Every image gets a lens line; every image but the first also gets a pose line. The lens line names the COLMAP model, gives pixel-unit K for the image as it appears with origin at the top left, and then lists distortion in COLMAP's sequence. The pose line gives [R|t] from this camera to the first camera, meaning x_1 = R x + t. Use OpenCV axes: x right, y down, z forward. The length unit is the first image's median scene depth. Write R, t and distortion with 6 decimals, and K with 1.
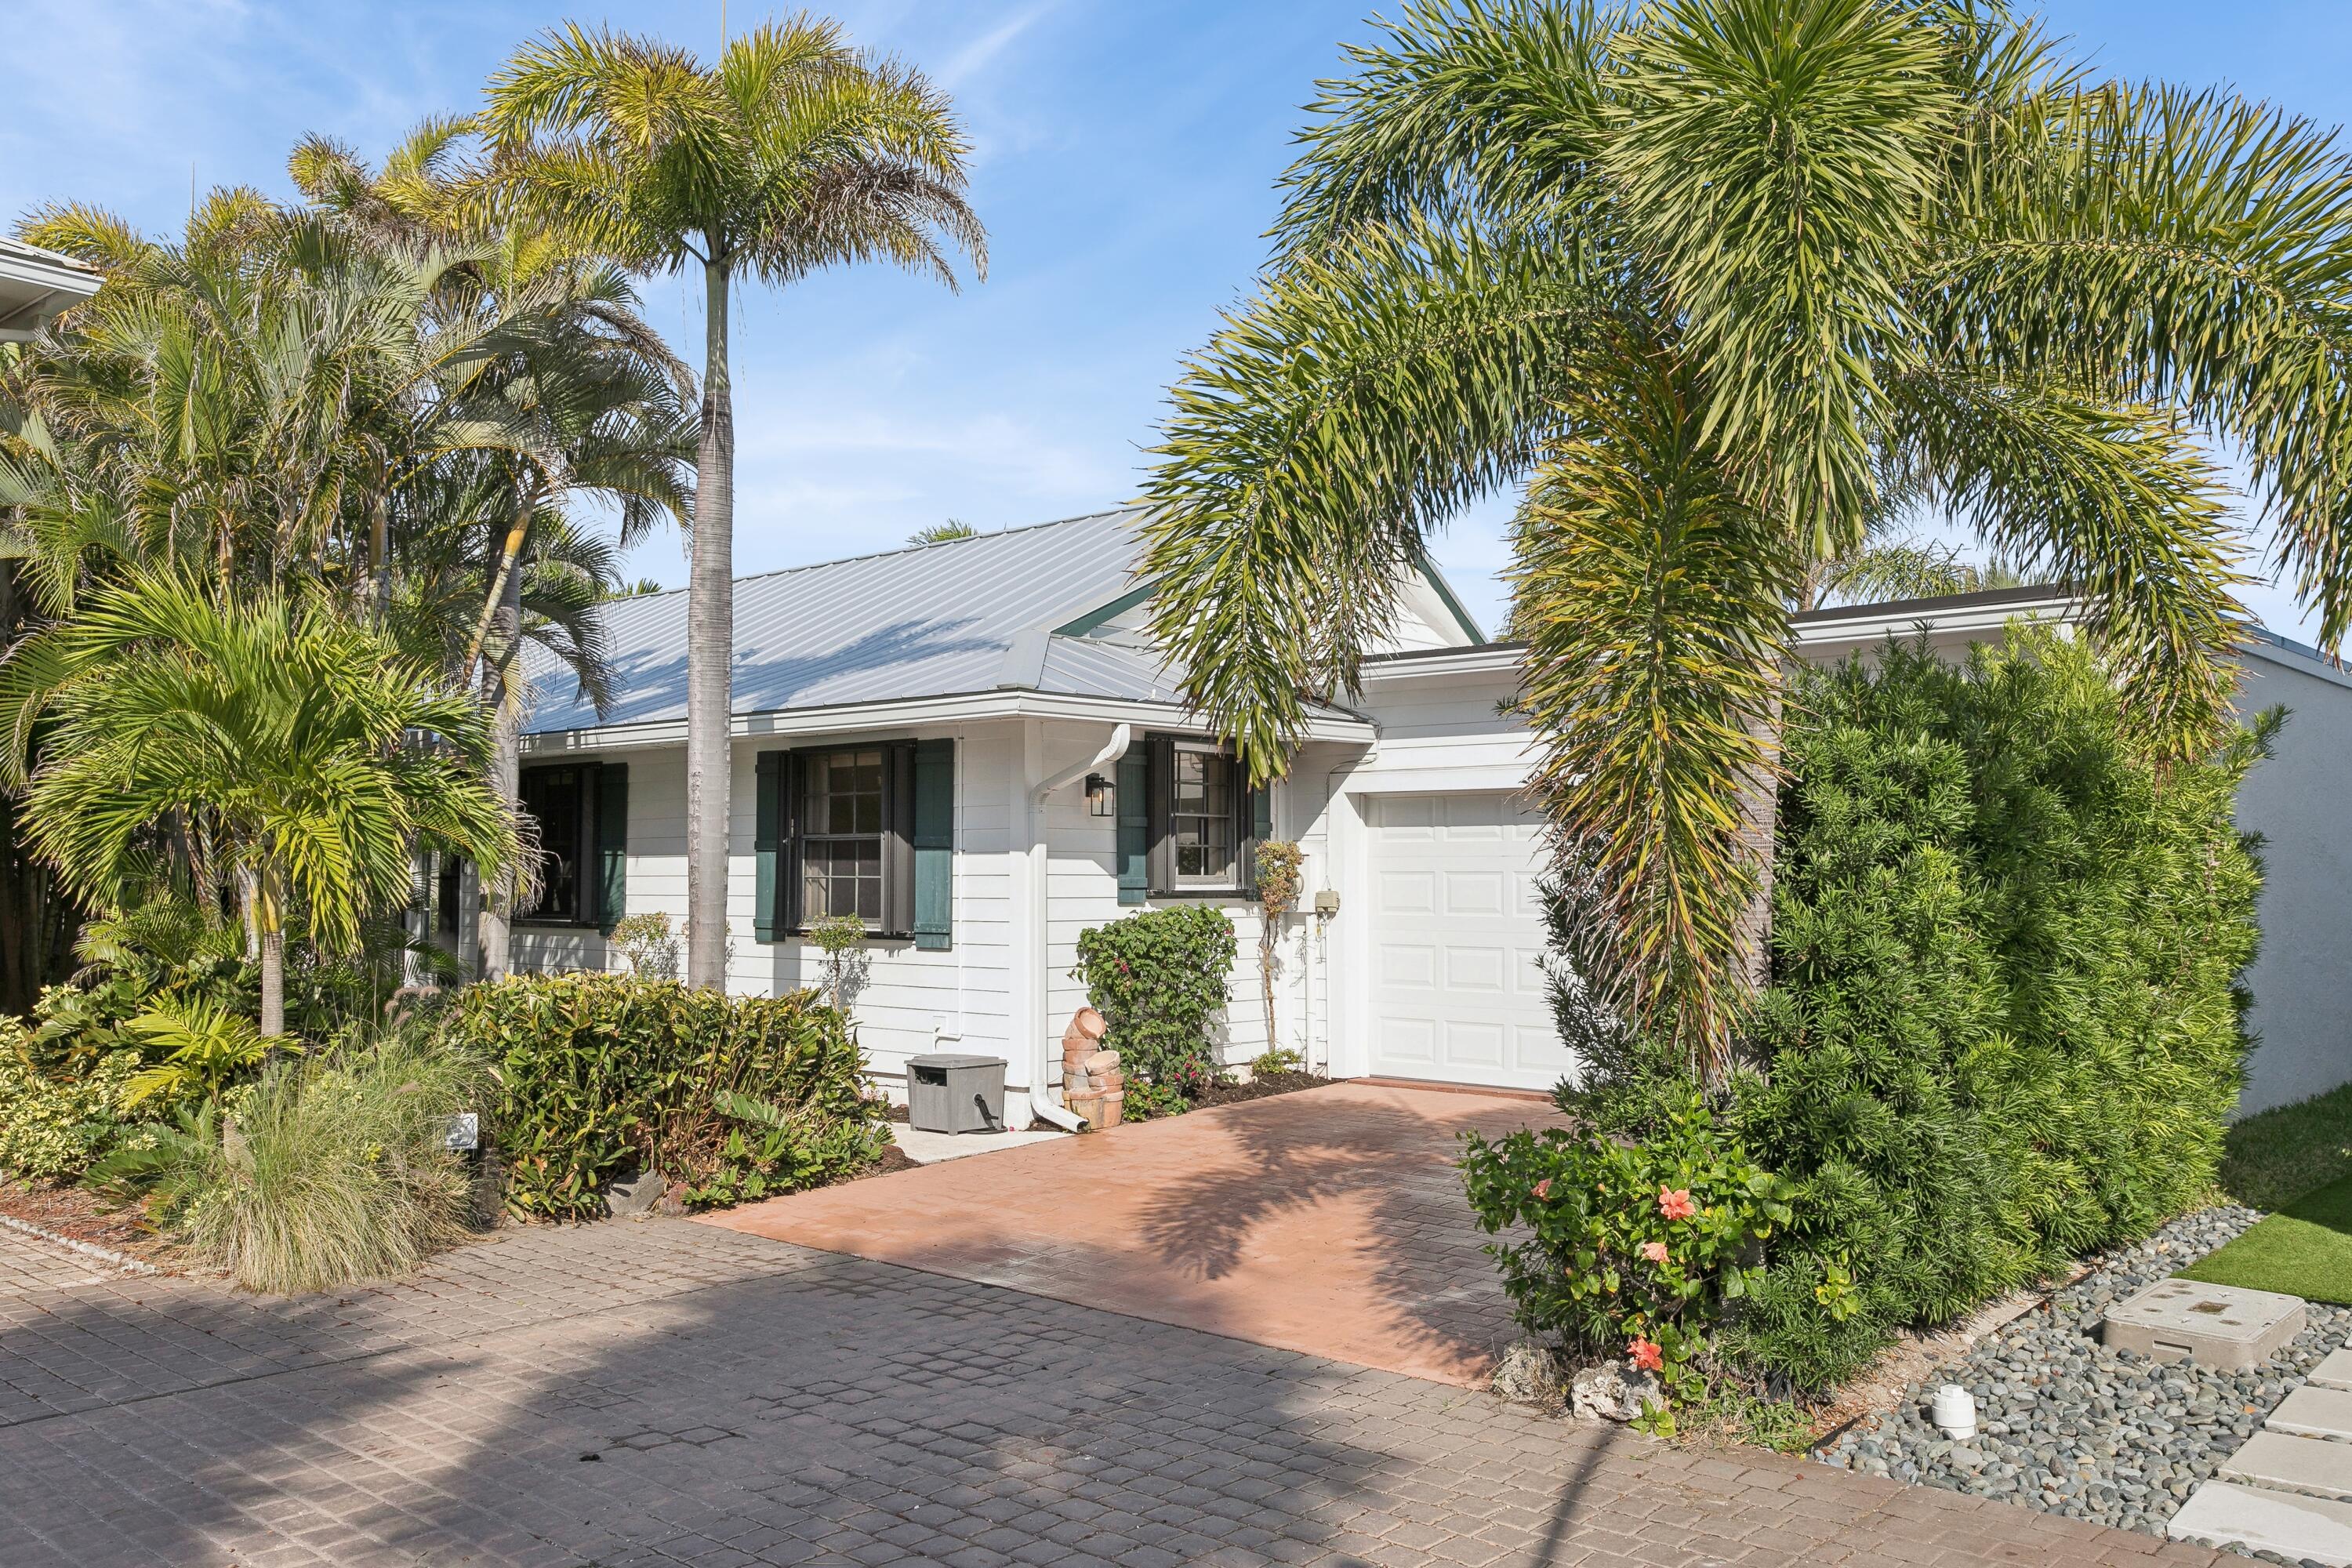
lens RADIAL K [[1898.1, 0, 1168.6], [0, 1898.1, 551.2], [0, 0, 1]] dist [0.003722, -0.000334]
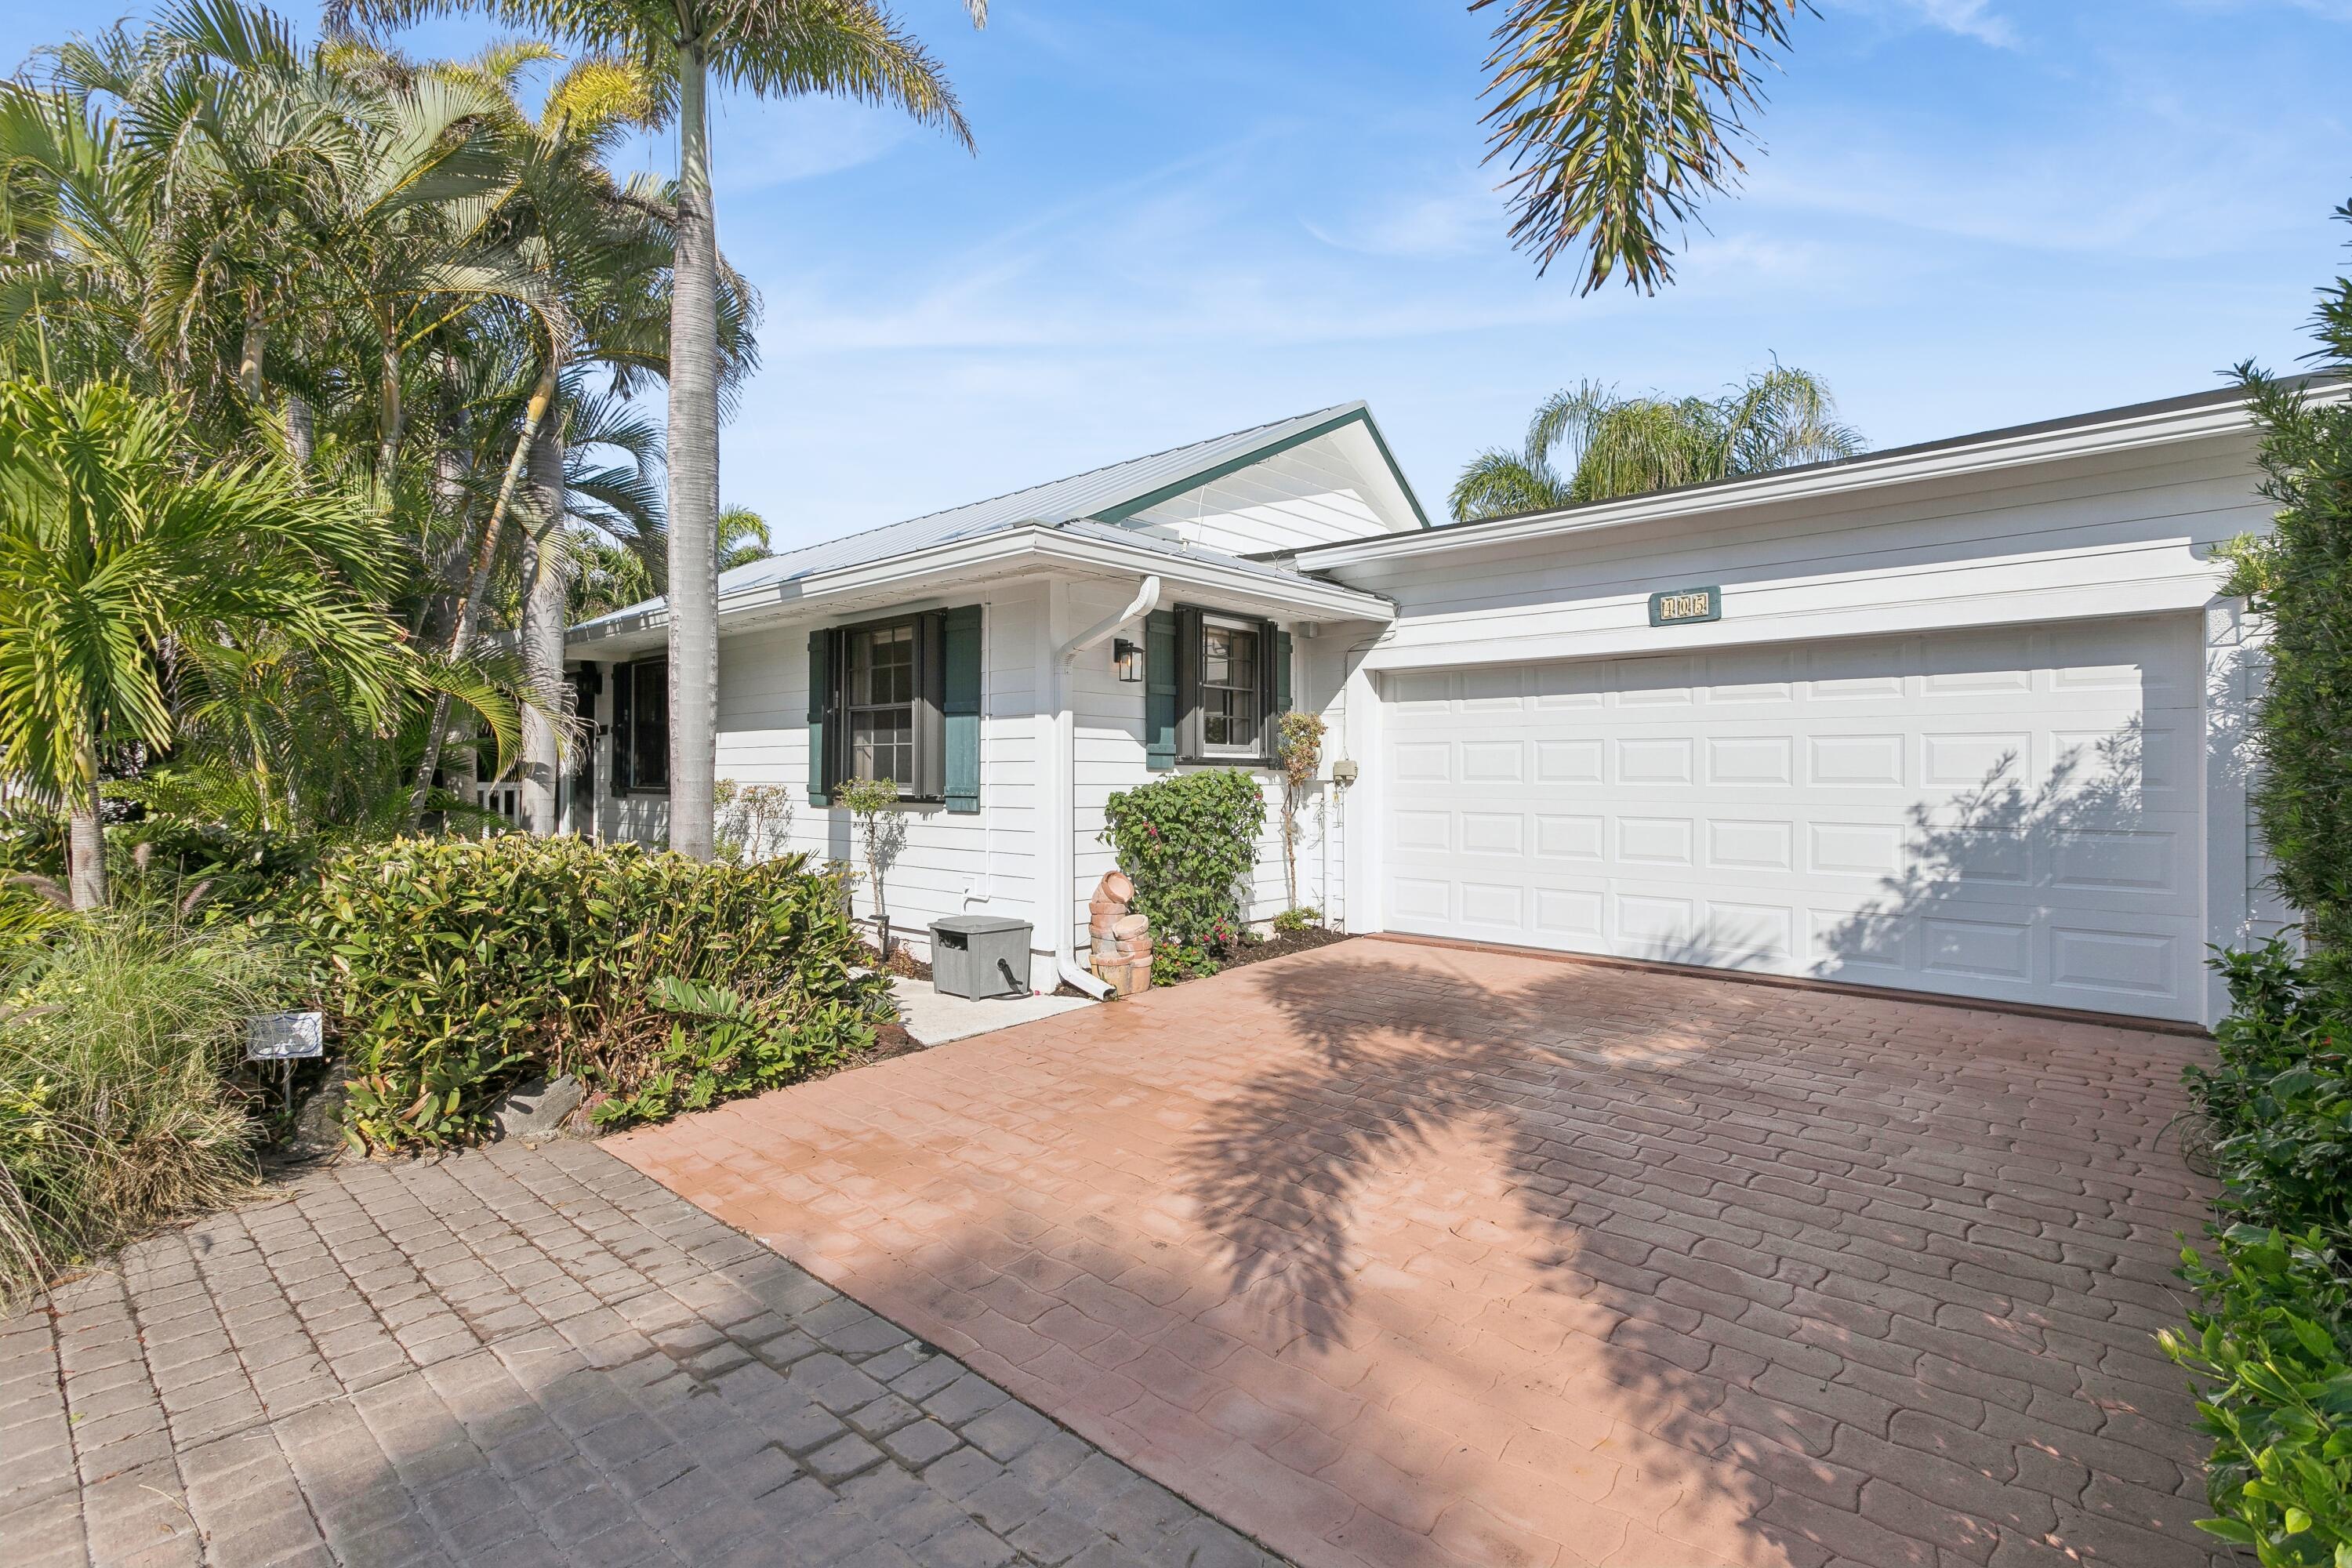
lens RADIAL K [[1095.7, 0, 1176.0], [0, 1095.7, 784.0], [0, 0, 1]] dist [0.002549, 0.000158]
pose [[0.999989, 0.004305, -0.001652, -0.010534], [-0.003952, 0.984726, 0.174069, 0.095522], [0.002377, -0.174060, 0.984732, 0.441396]]
